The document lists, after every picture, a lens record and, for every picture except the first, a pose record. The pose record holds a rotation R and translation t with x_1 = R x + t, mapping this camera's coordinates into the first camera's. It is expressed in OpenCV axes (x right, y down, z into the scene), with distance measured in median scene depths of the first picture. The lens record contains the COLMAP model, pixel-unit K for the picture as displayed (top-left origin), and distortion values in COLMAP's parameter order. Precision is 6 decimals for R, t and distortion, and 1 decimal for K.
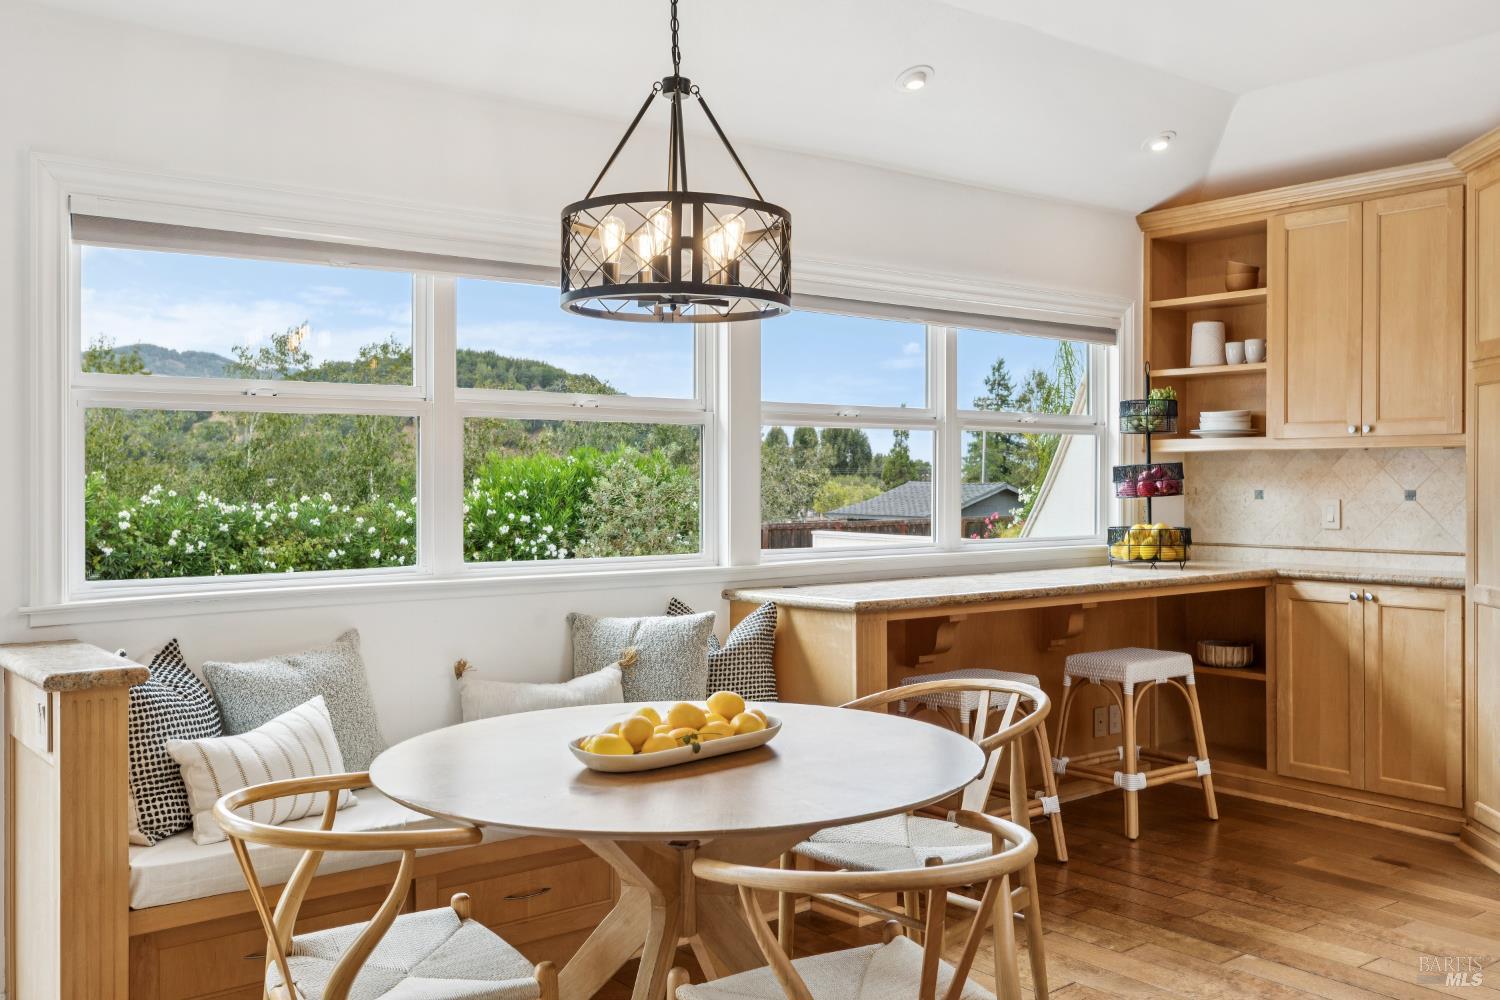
lens RADIAL K [[1314.4, 0, 747.0], [0, 1314.4, 478.8], [0, 0, 1]] dist [-0.002564, -0.003982]
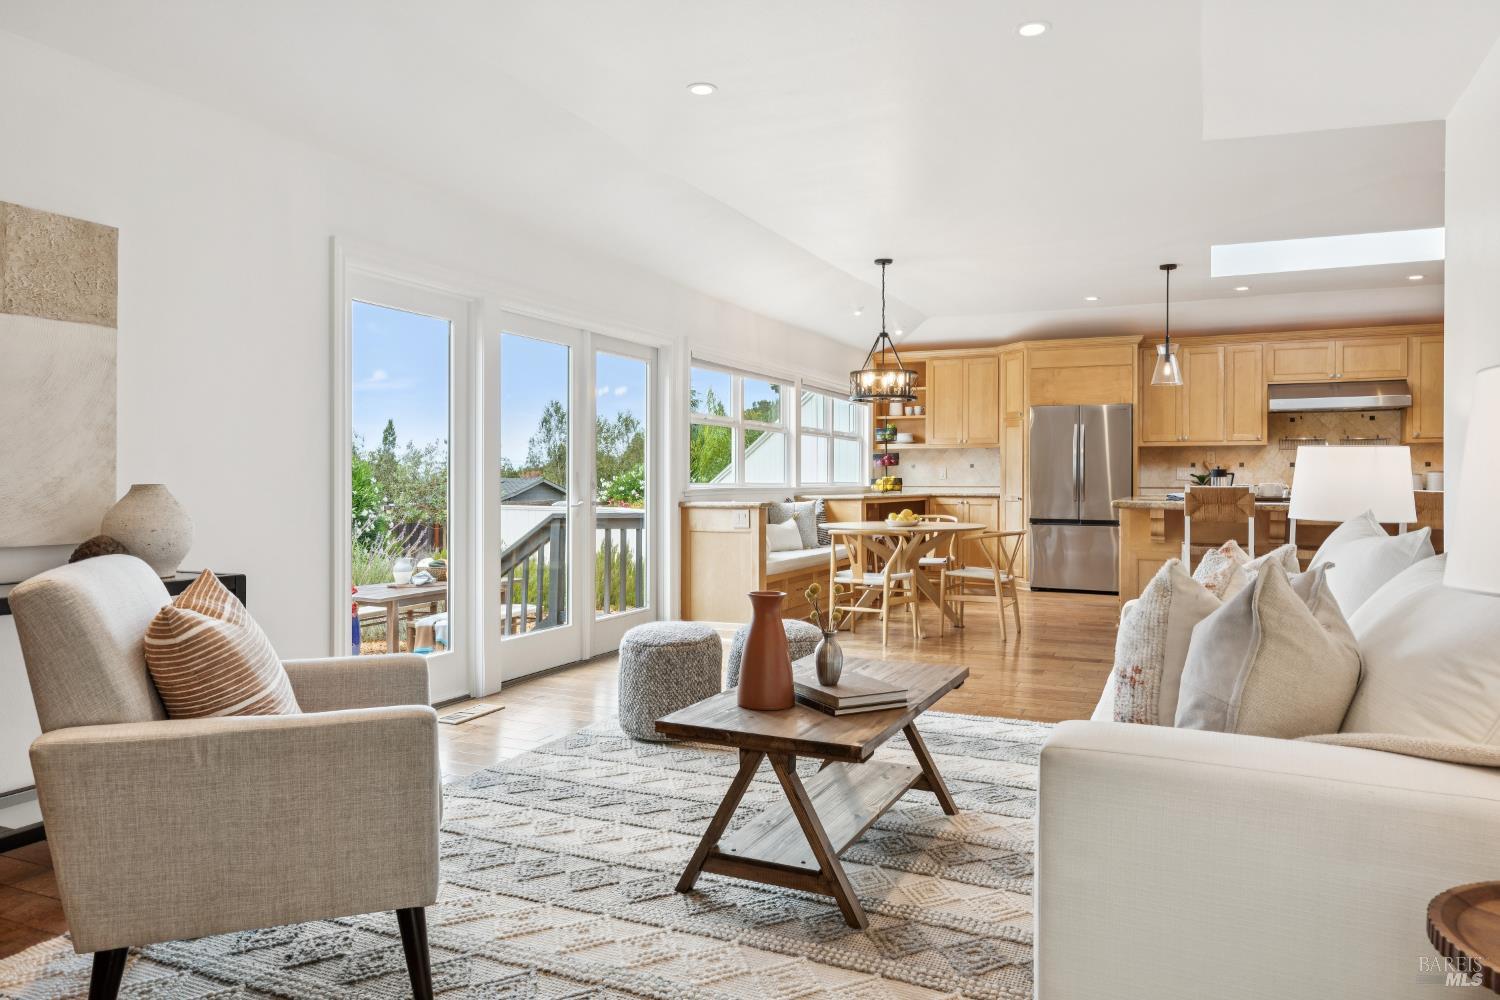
lens RADIAL K [[994.0, 0, 749.9], [0, 994.0, 476.3], [0, 0, 1]] dist [0.005596, 0.003907]
pose [[0.888361, 0.006182, 0.459104, -0.843572], [-0.004281, 0.999977, -0.005181, 0.046302], [-0.459126, 0.002637, 0.888367, -0.617424]]
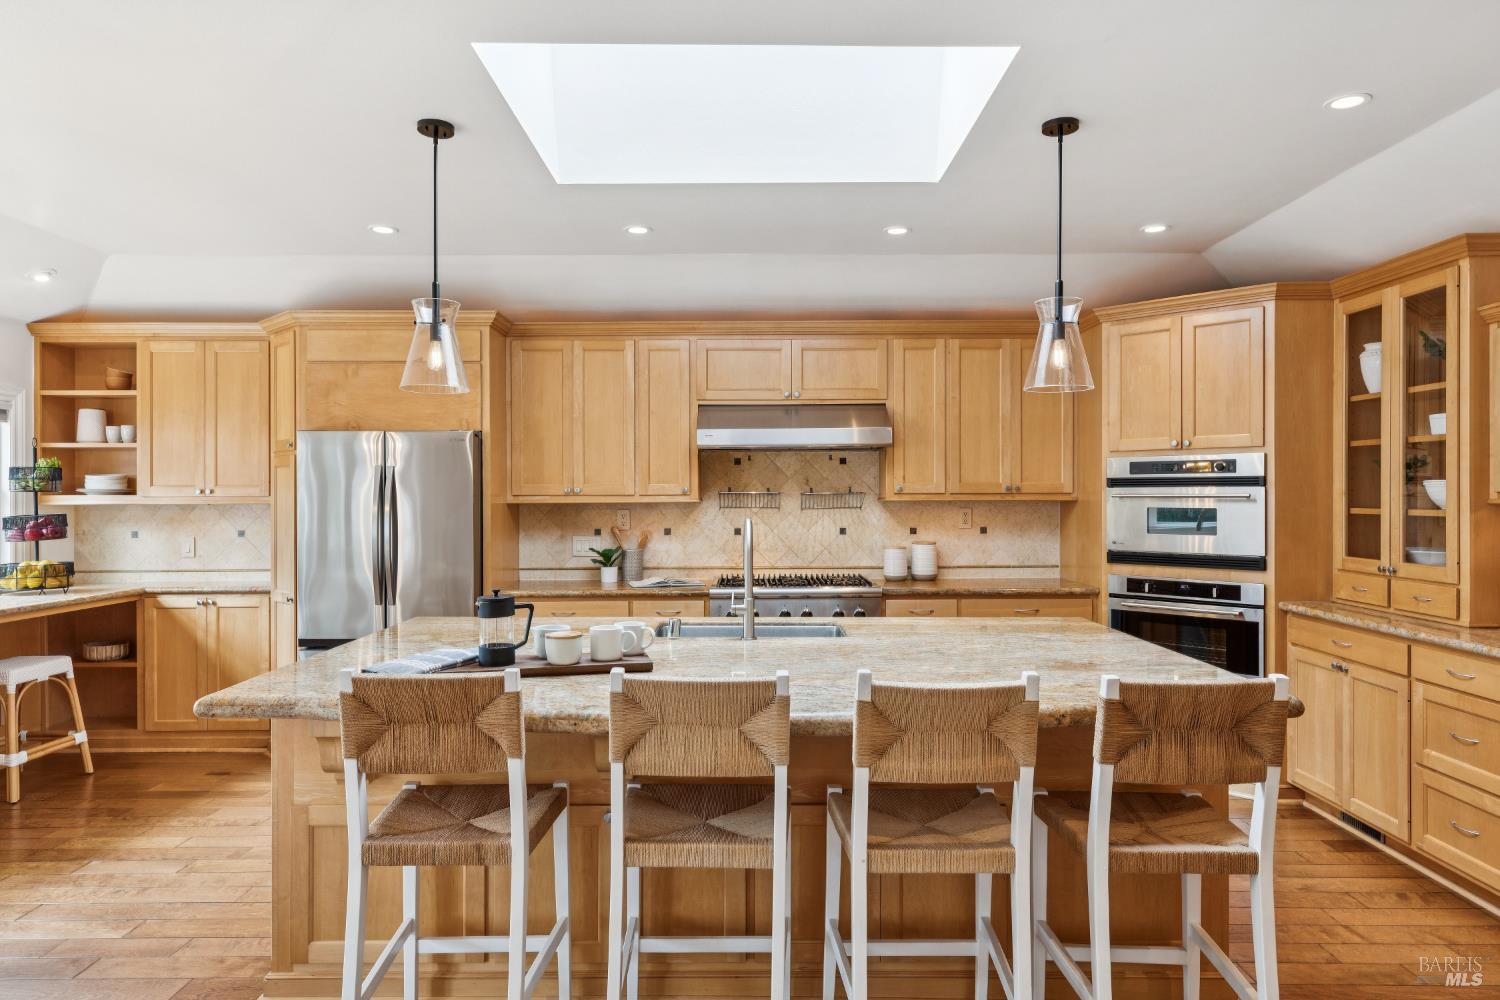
lens RADIAL K [[927.7, 0, 750.0], [0, 927.7, 500.0], [0, 0, 1]] dist [0.002457, 0.001244]
pose [[0.614972, -0.002924, 0.788544, 0.010756], [0.003457, 0.999994, 0.001012, -0.025787], [-0.788541, 0.002104, 0.614978, -0.143867]]
